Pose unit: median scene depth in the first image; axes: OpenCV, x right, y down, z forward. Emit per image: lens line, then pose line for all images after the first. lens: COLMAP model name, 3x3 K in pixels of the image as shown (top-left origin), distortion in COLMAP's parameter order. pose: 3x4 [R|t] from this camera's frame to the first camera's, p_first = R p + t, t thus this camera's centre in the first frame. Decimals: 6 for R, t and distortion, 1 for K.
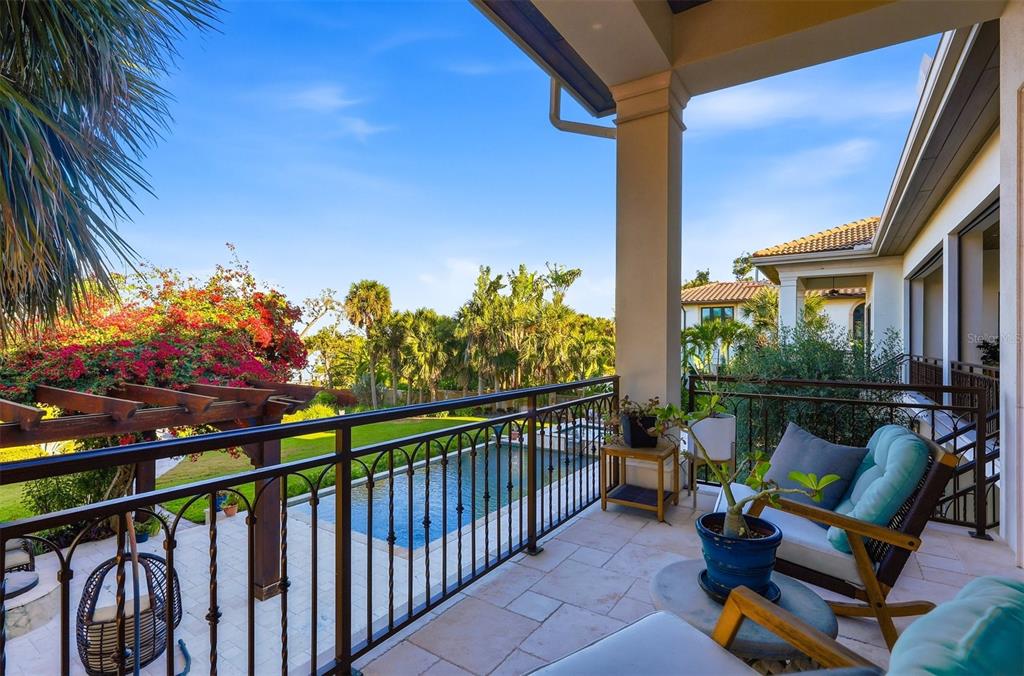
lens RADIAL K [[493.7, 0, 513.2], [0, 493.7, 335.6], [0, 0, 1]] dist [0.004645, 0.000562]
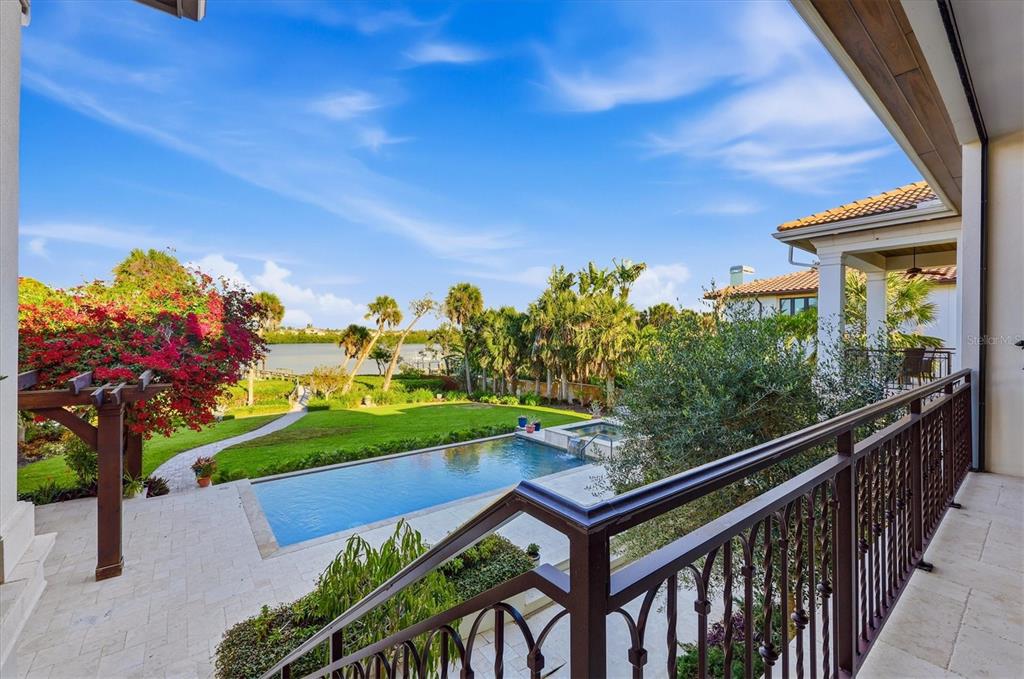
lens RADIAL K [[422.1, 0, 511.1], [0, 422.1, 336.7], [0, 0, 1]] dist [-0.004206, -0.000485]
pose [[0.947224, 0.001095, -0.320571, 0.150620], [0.002947, 0.999922, 0.012125, 0.002315], [0.320560, -0.012430, 0.947147, 0.104640]]
